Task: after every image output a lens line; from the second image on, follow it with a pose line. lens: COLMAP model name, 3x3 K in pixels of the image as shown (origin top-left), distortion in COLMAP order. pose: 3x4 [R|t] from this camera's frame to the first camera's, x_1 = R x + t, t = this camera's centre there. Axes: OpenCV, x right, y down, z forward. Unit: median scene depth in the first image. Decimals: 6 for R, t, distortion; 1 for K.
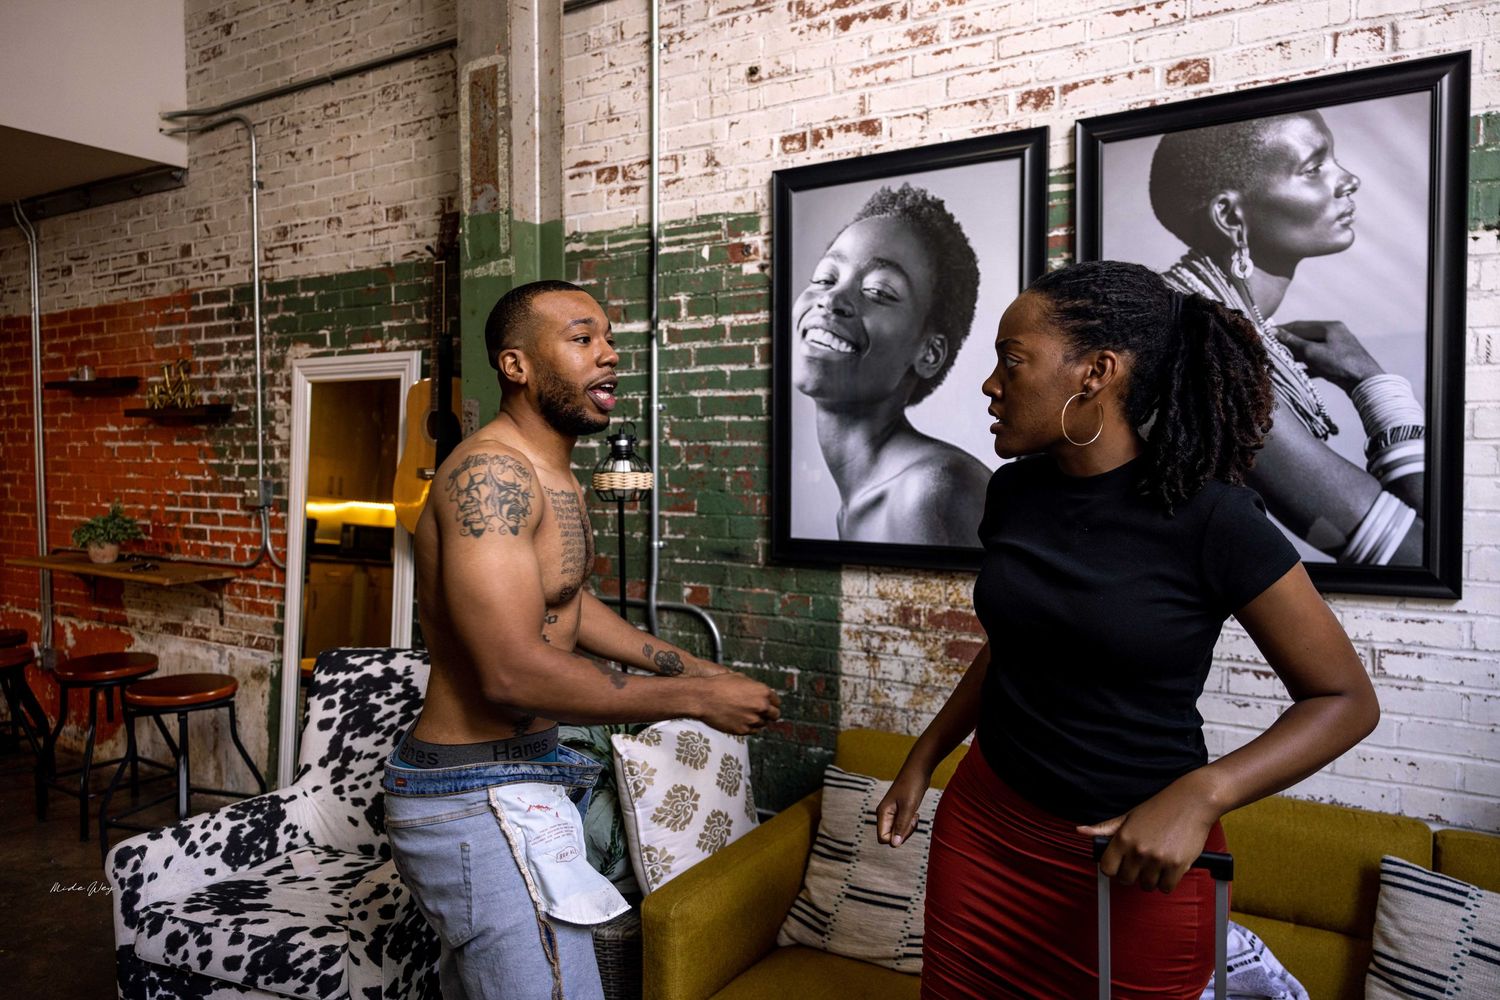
lens RADIAL K [[1029.7, 0, 747.2], [0, 1029.7, 496.4], [0, 0, 1]] dist [0.013236, -0.009446]
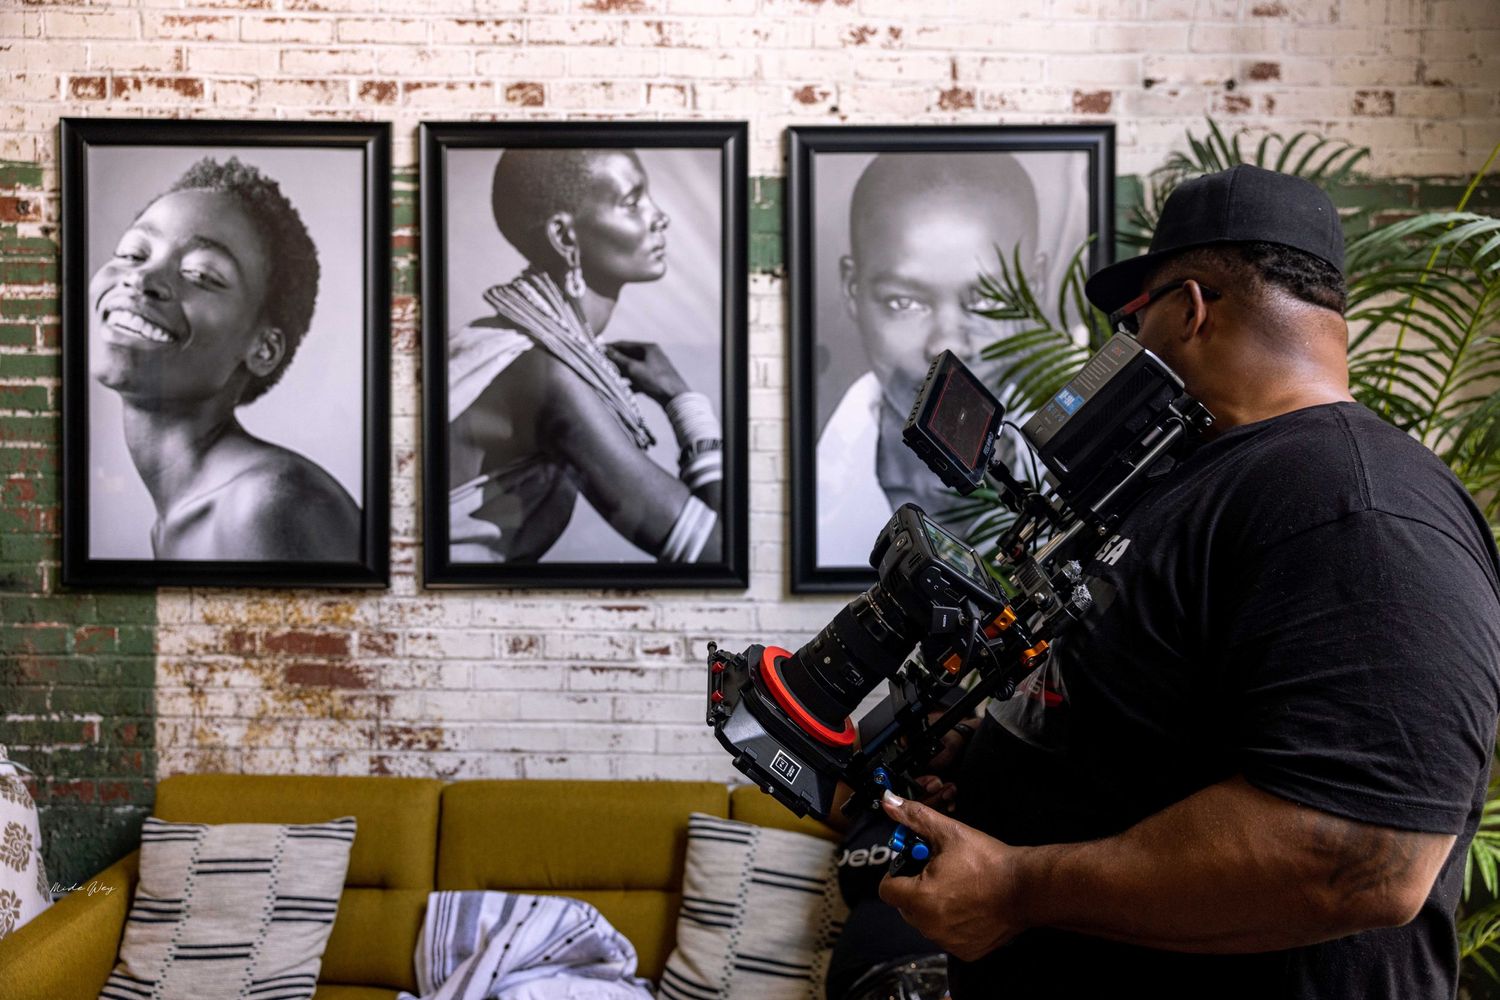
lens RADIAL K [[1269.3, 0, 744.1], [0, 1269.3, 497.9], [0, 0, 1]] dist [-0.013470, 0.031878]
pose [[0.848601, -0.007696, 0.528978, -0.053226], [0.013227, 0.999890, -0.006672, 0.005117], [-0.528868, 0.012659, 0.848610, -0.160630]]
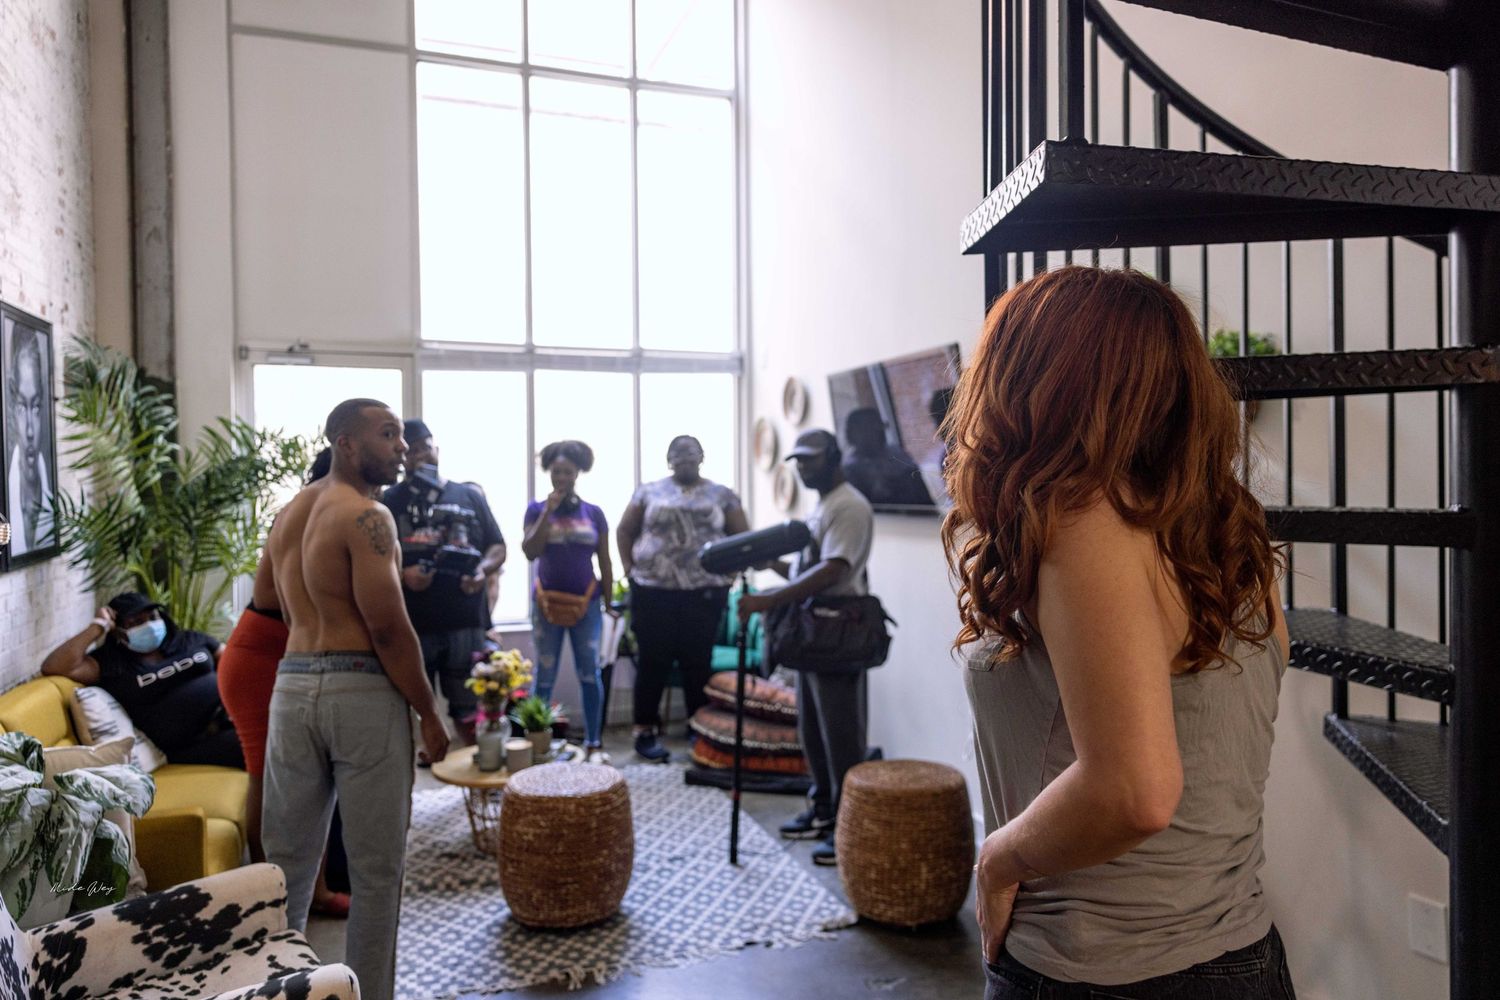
lens RADIAL K [[1041.4, 0, 746.5], [0, 1041.4, 486.6], [0, 0, 1]] dist [0.007331, -0.005089]
pose [[-0.790310, 0.007191, 0.612665, -1.241123], [0.040432, 0.998364, 0.040437, -0.060024], [-0.611372, 0.056729, -0.789308, 1.276021]]
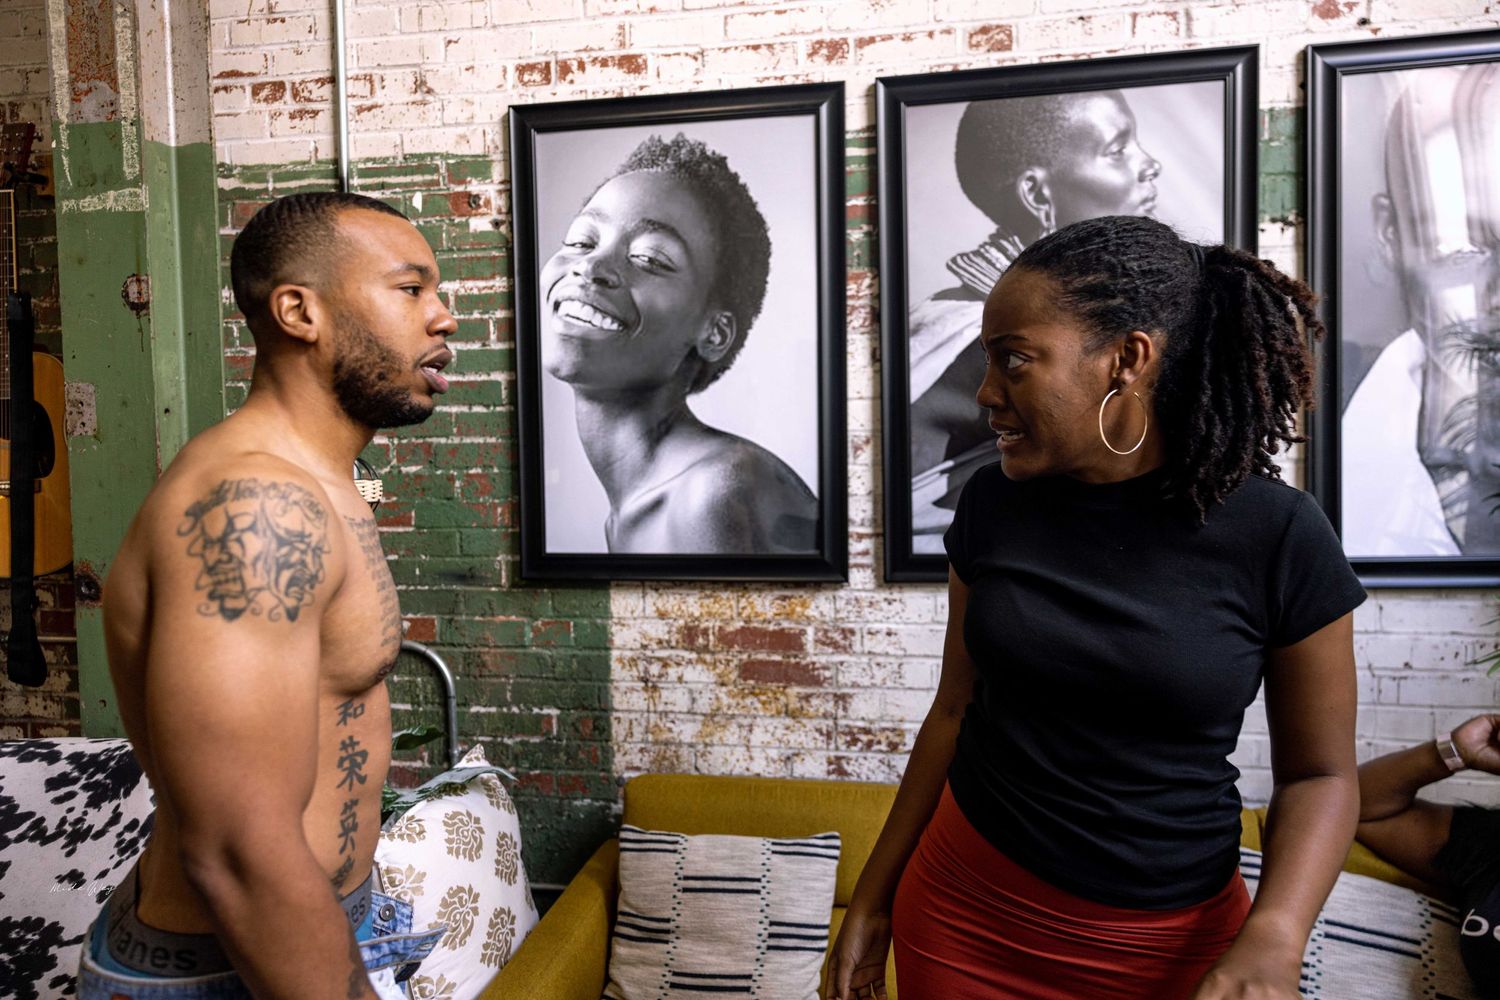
lens RADIAL K [[1035.8, 0, 748.1], [0, 1035.8, 496.5], [0, 0, 1]] dist [0.014981, -0.001295]
pose [[0.927825, -0.034935, 0.371376, -0.121681], [0.031771, 0.999388, 0.014638, -0.012846], [-0.371660, -0.001782, 0.928367, 0.174168]]
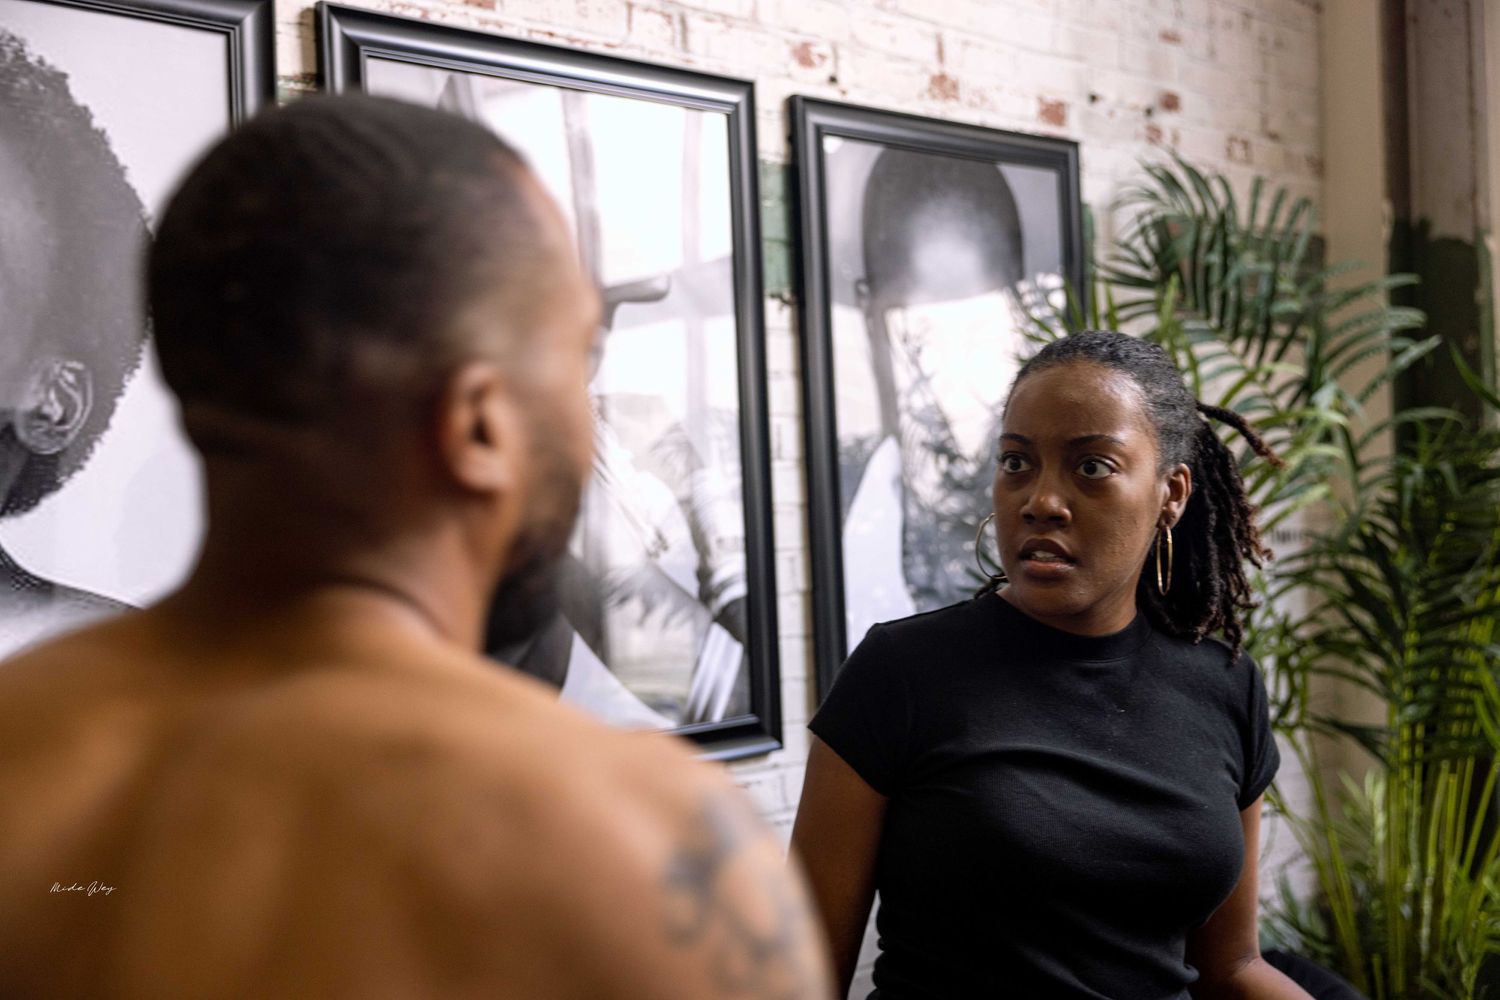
lens RADIAL K [[1643.8, 0, 750.0], [0, 1643.8, 500.0], [0, 0, 1]] dist [0.003819, 0.002329]
pose [[0.283240, -0.006485, 0.959027, -0.414290], [0.077805, 0.996836, -0.016238, -0.057896], [-0.955888, 0.079217, 0.282848, 0.491710]]
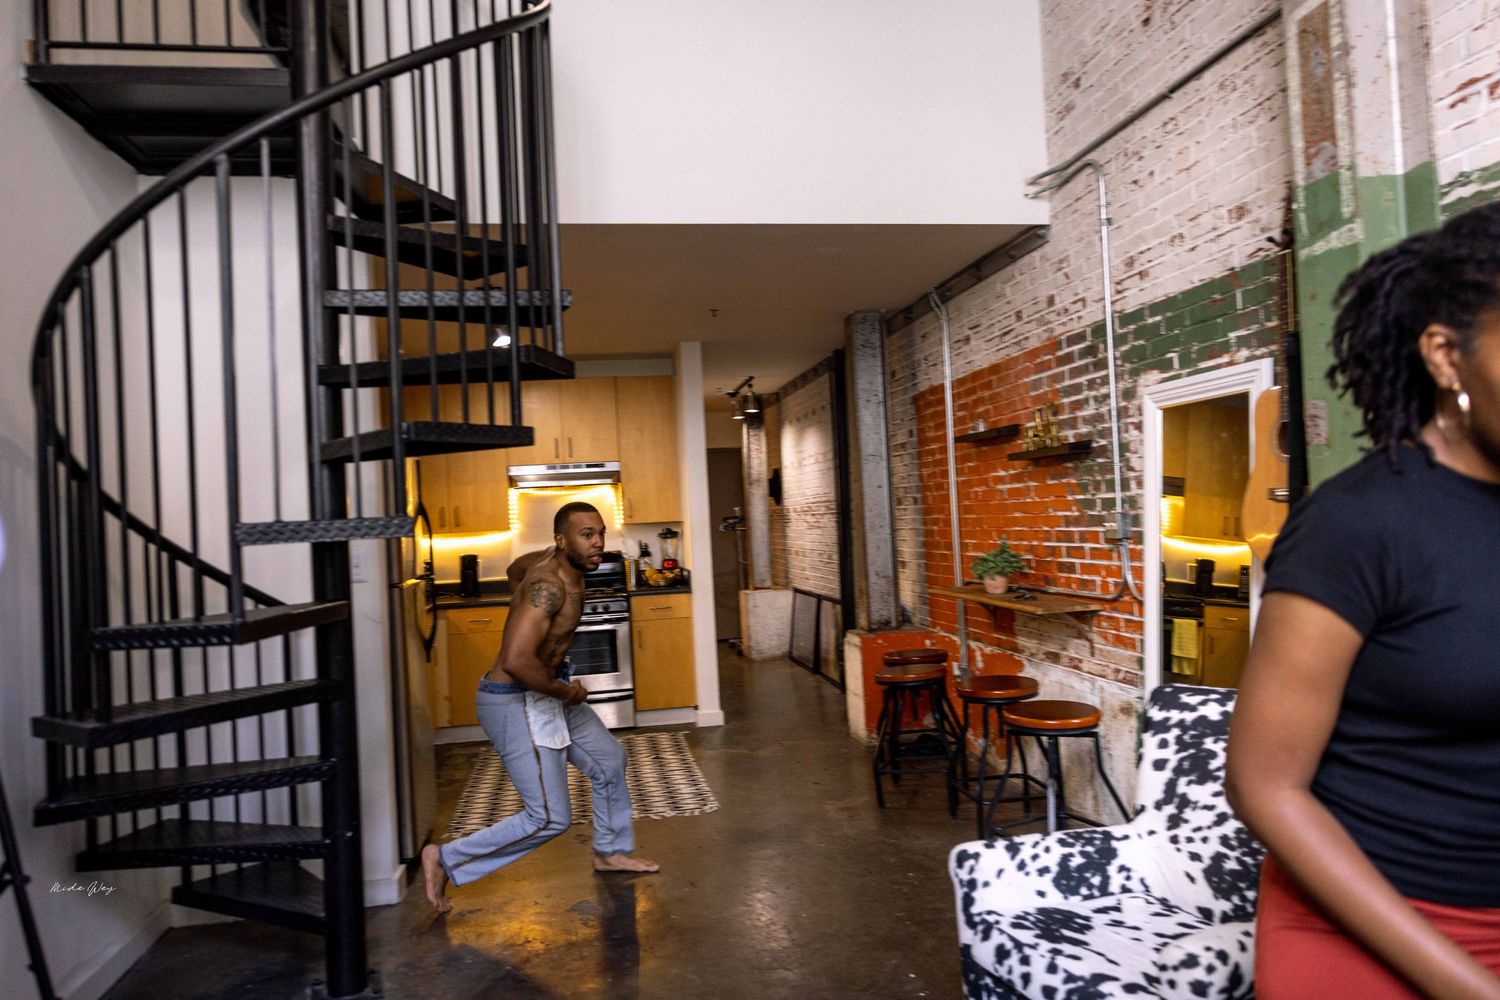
lens RADIAL K [[1029.7, 0, 747.2], [0, 1029.7, 496.4], [0, 0, 1]] dist [0.013236, -0.009446]
pose [[0.664886, -0.046174, -0.745516, 0.054093], [0.011625, 0.998606, -0.051481, 0.024633], [0.746855, 0.025562, 0.664496, 0.105380]]
